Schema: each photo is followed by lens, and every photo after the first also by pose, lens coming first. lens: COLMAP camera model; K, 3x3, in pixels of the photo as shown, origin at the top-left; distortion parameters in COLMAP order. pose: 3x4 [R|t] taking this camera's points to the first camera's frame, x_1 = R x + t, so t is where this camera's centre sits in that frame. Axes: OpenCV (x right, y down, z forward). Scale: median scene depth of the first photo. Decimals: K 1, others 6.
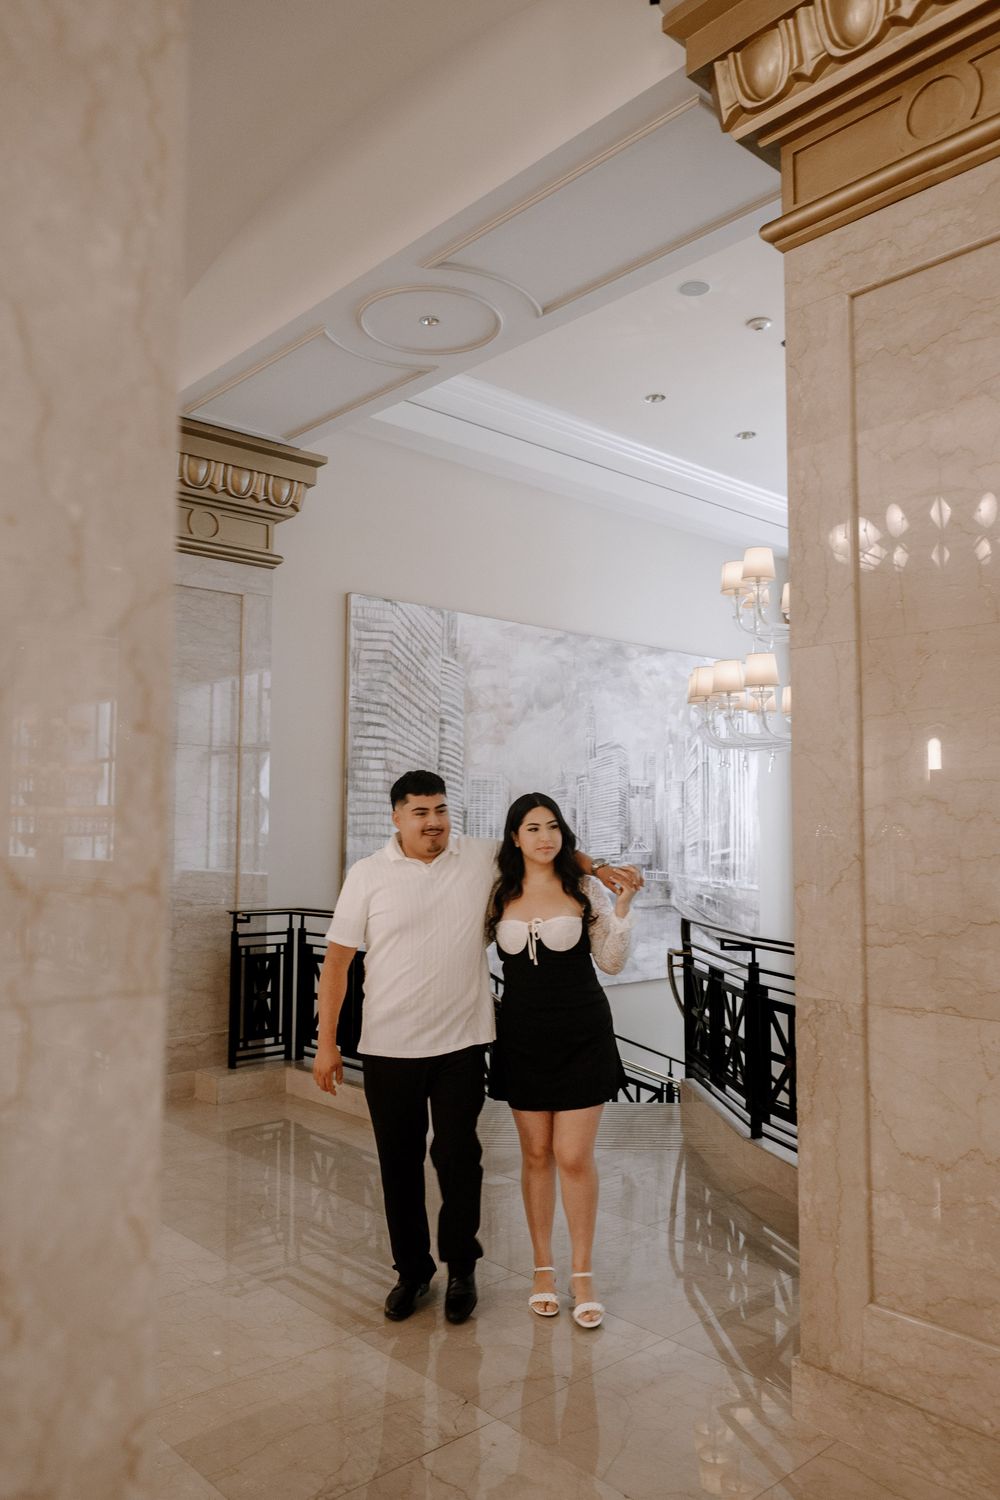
lens RADIAL K [[1126.2, 0, 502.0], [0, 1126.2, 751.7], [0, 0, 1]] dist [-0.005154, 0.011401]
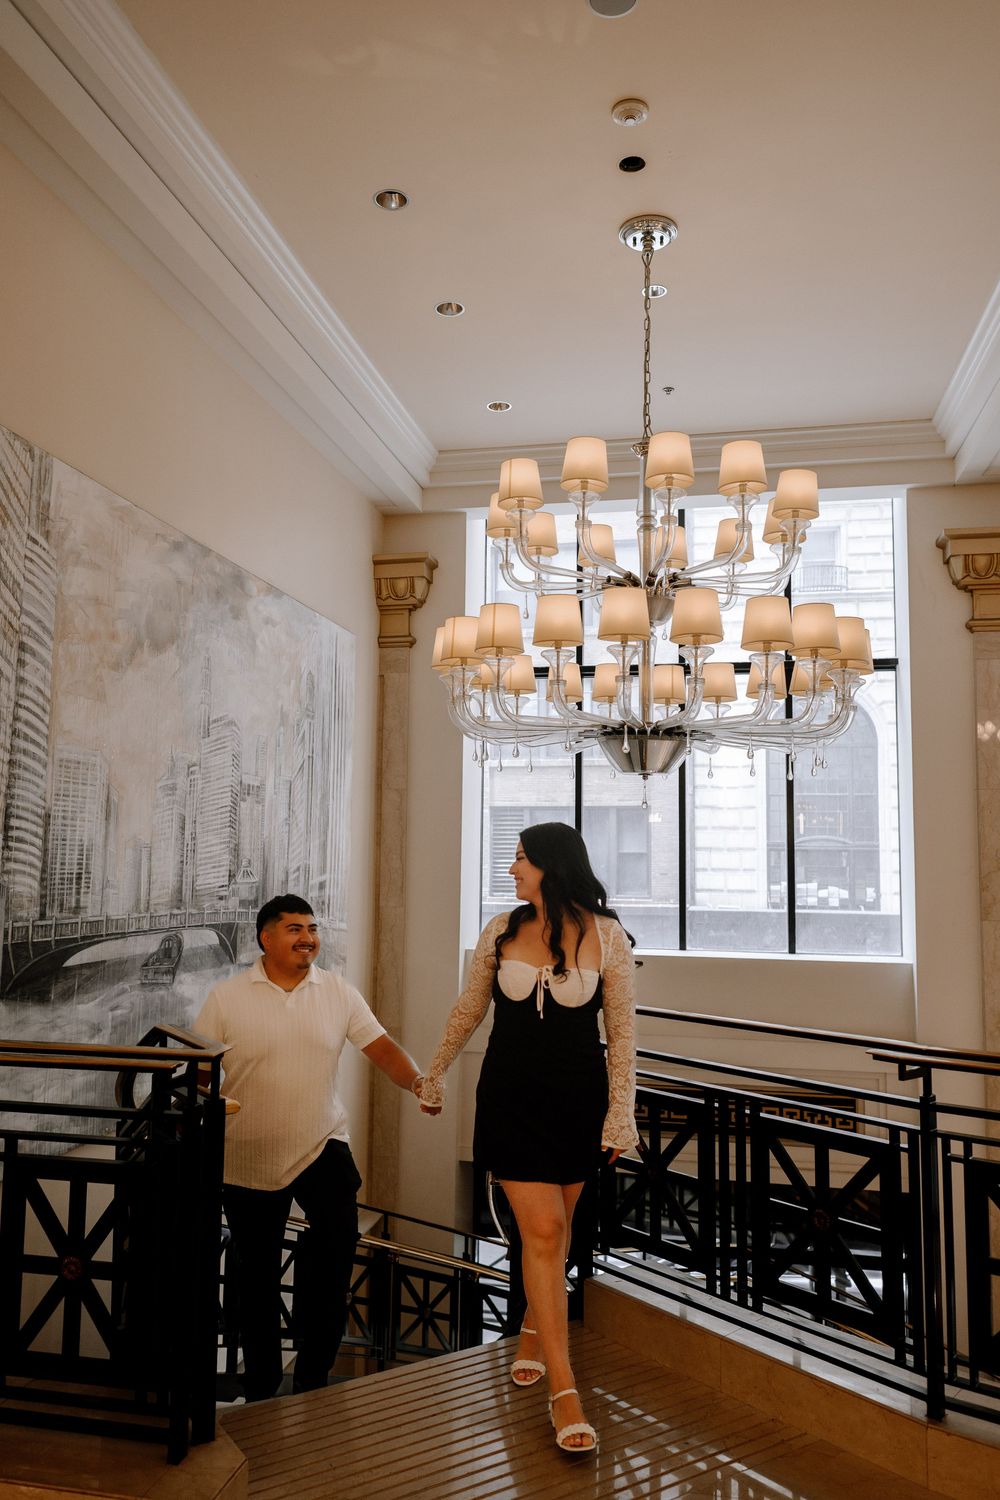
lens RADIAL K [[1126.2, 0, 498.2], [0, 1126.2, 746.4], [0, 0, 1]] dist [-0.005154, 0.011401]
pose [[0.806457, 0.063111, 0.587915, -0.177735], [-0.052002, 0.998005, -0.035801, 0.027287], [-0.589001, -0.001700, 0.808130, 0.411233]]
